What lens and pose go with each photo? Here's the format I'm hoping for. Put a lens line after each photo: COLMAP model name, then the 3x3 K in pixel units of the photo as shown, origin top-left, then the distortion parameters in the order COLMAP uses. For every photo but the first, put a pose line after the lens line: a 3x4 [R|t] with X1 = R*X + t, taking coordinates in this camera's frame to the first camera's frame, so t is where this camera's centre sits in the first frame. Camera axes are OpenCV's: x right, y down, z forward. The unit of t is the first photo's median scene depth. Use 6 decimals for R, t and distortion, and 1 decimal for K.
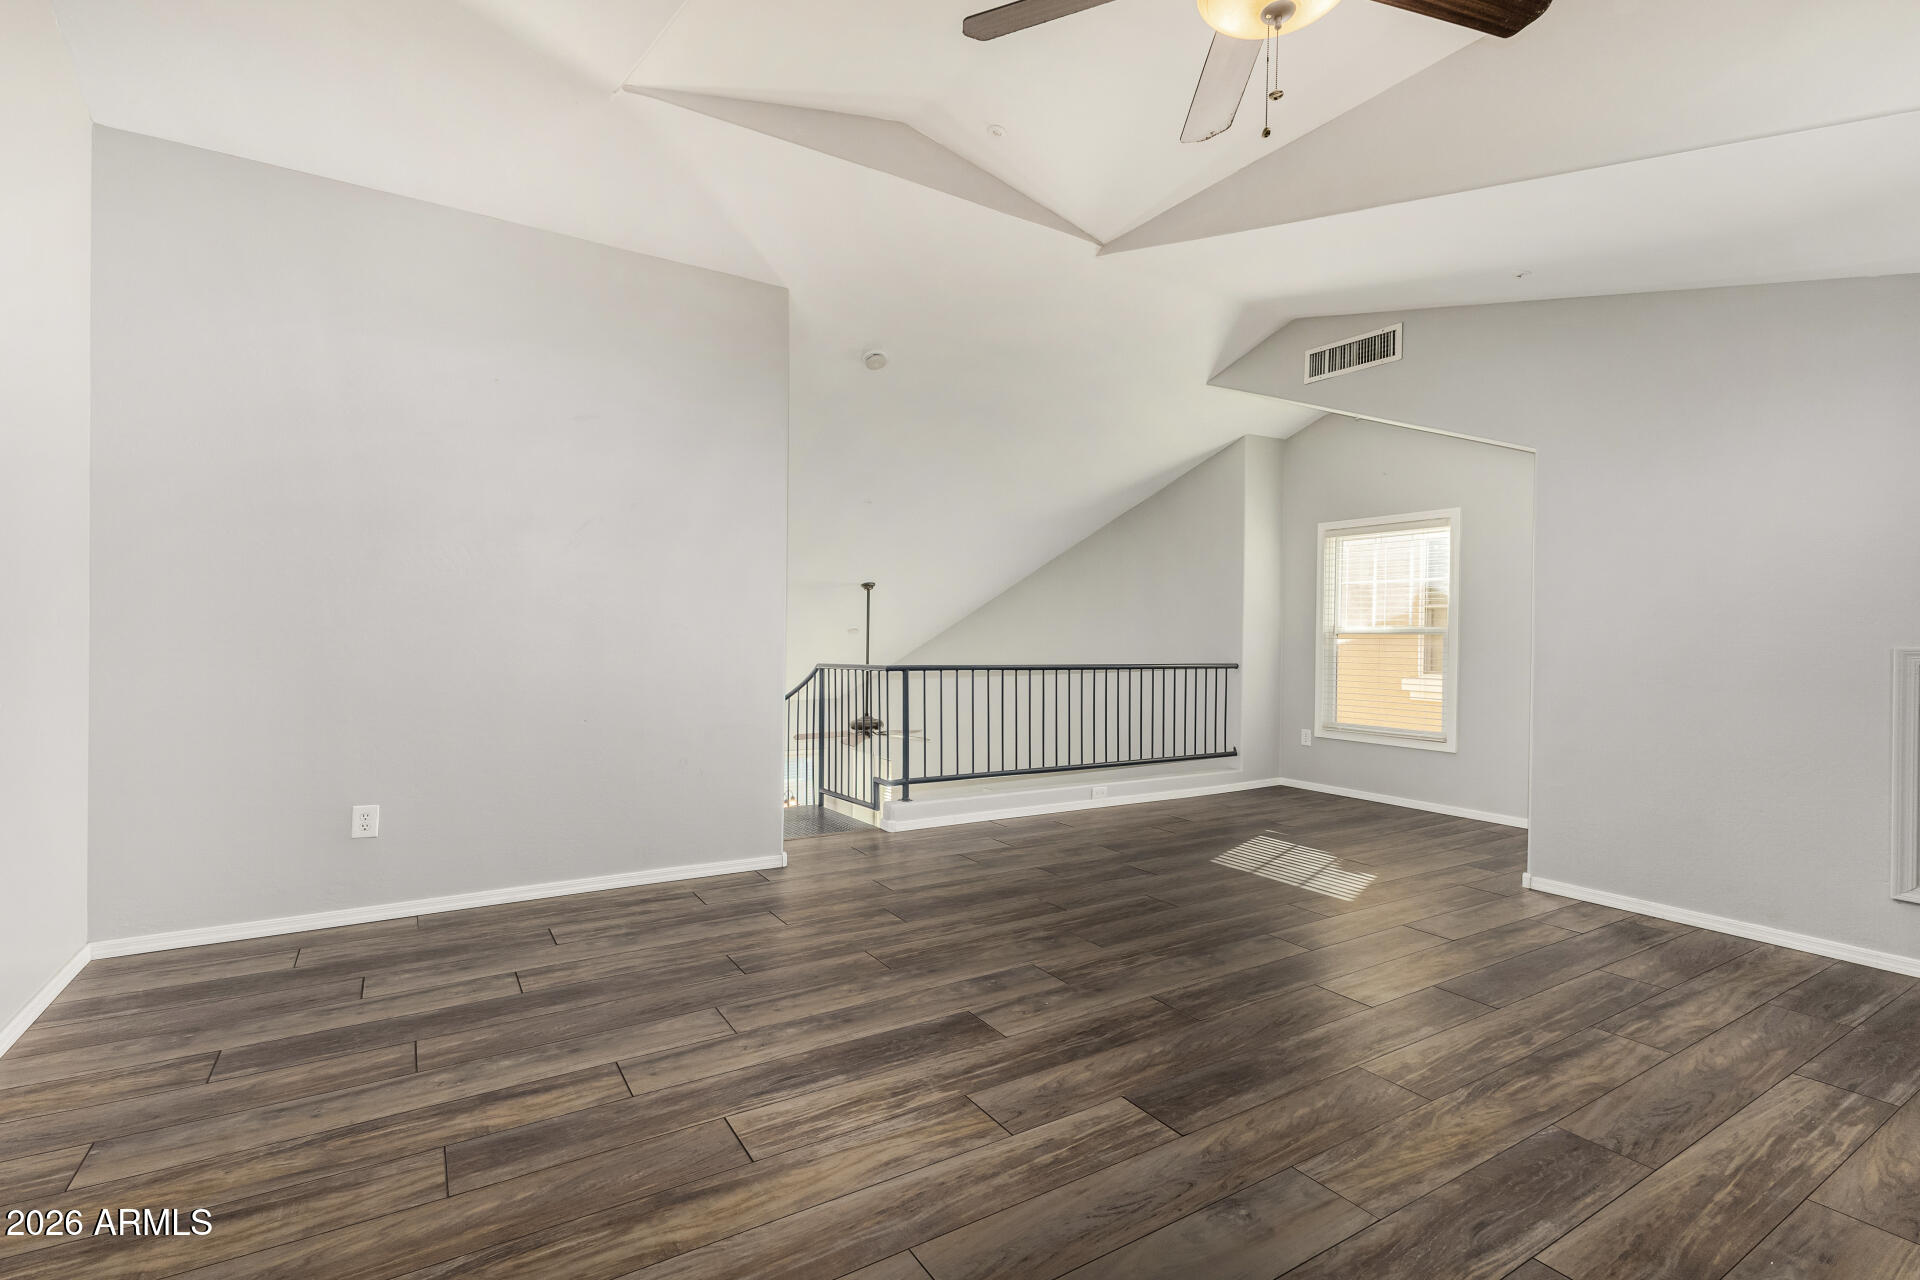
lens RADIAL K [[899.0, 0, 967.3], [0, 899.0, 641.2], [0, 0, 1]] dist [0.017070, -0.002145]
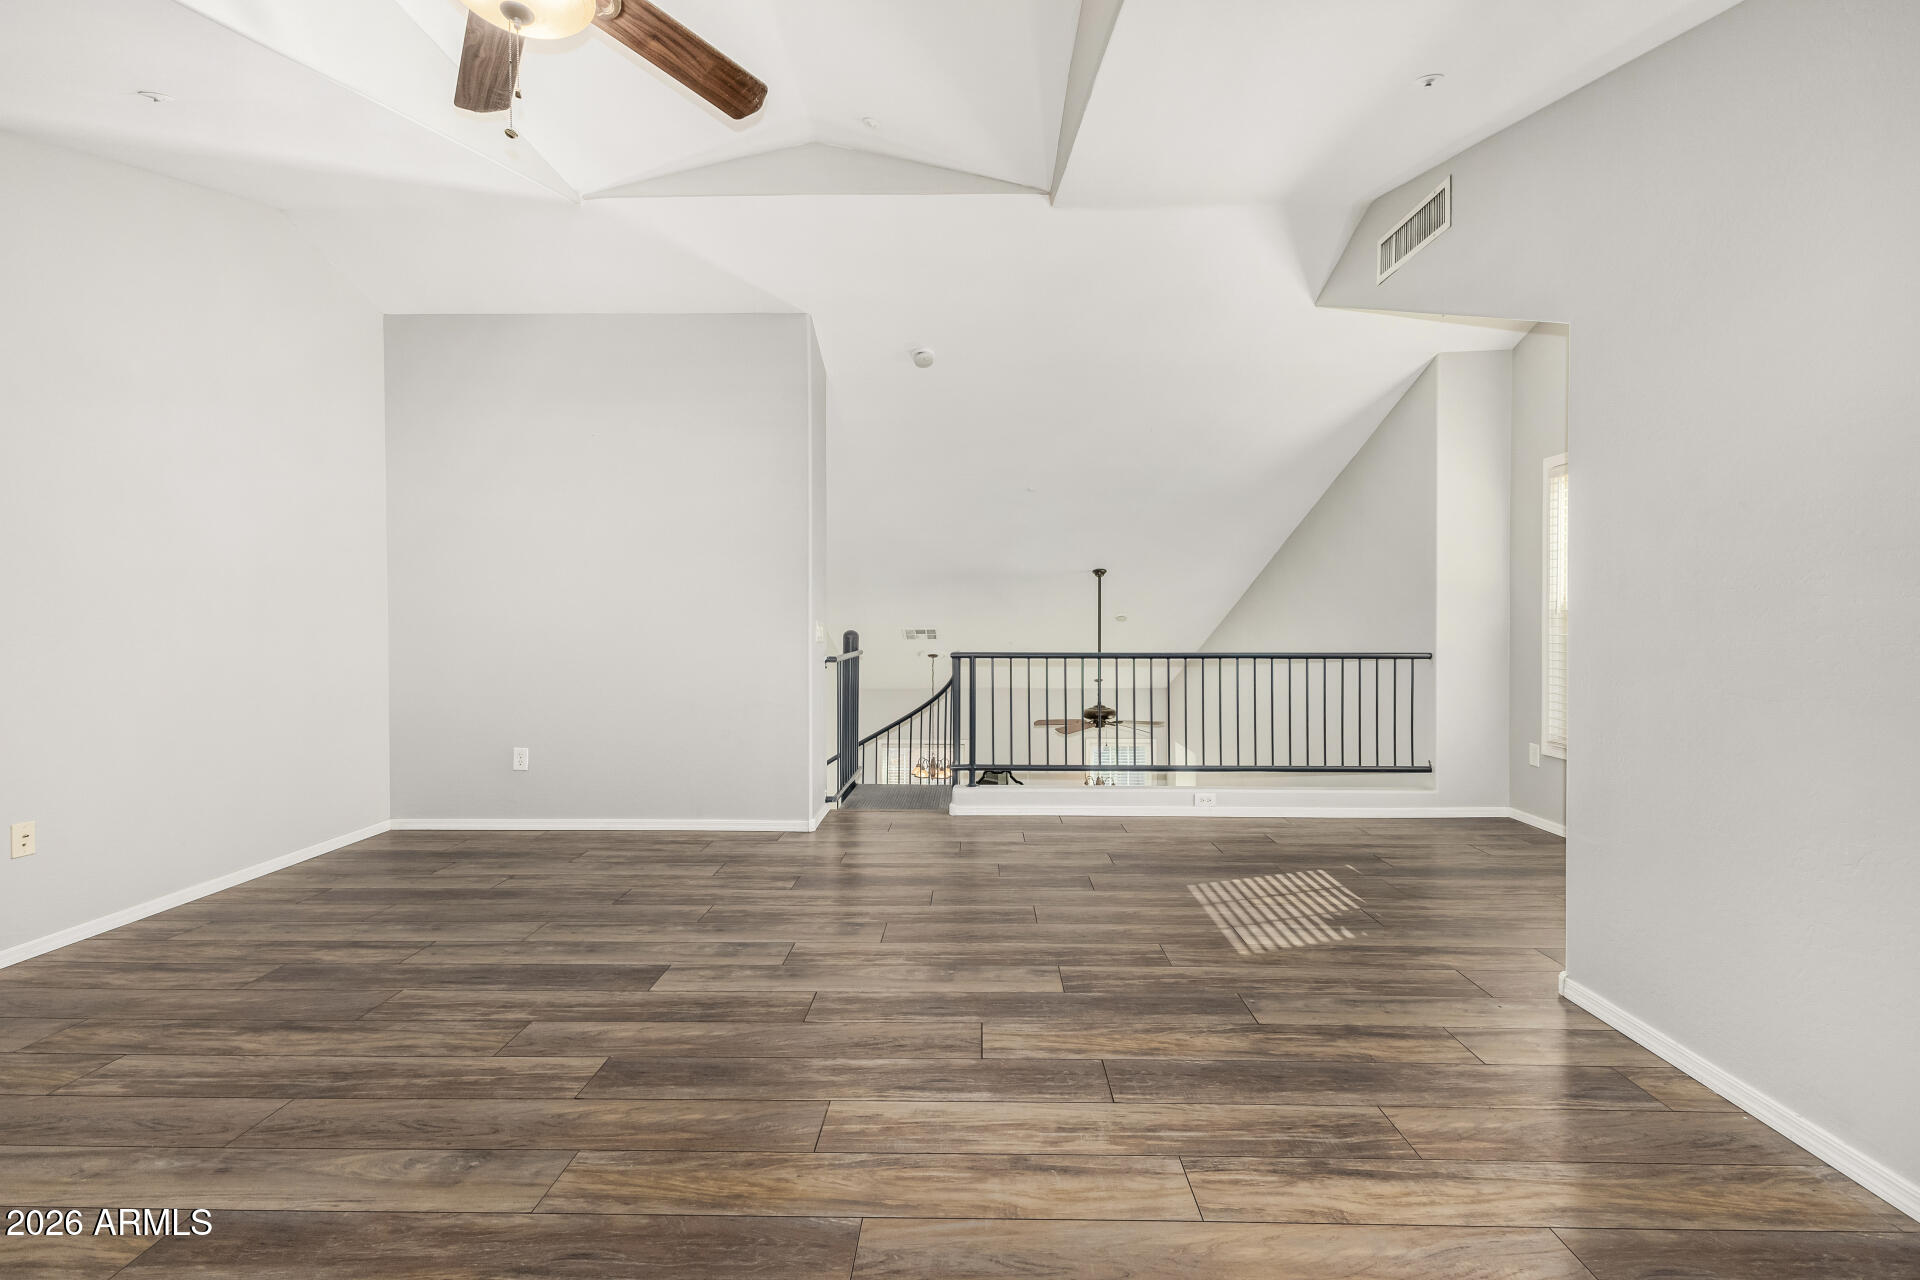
lens RADIAL K [[899.0, 0, 968.3], [0, 899.0, 633.8], [0, 0, 1]] dist [0.017070, -0.002145]
pose [[0.817828, -0.007008, -0.575420, 0.755097], [0.009714, 0.999951, 0.001628, 0.006177], [0.575381, -0.006921, 0.817856, 0.251318]]
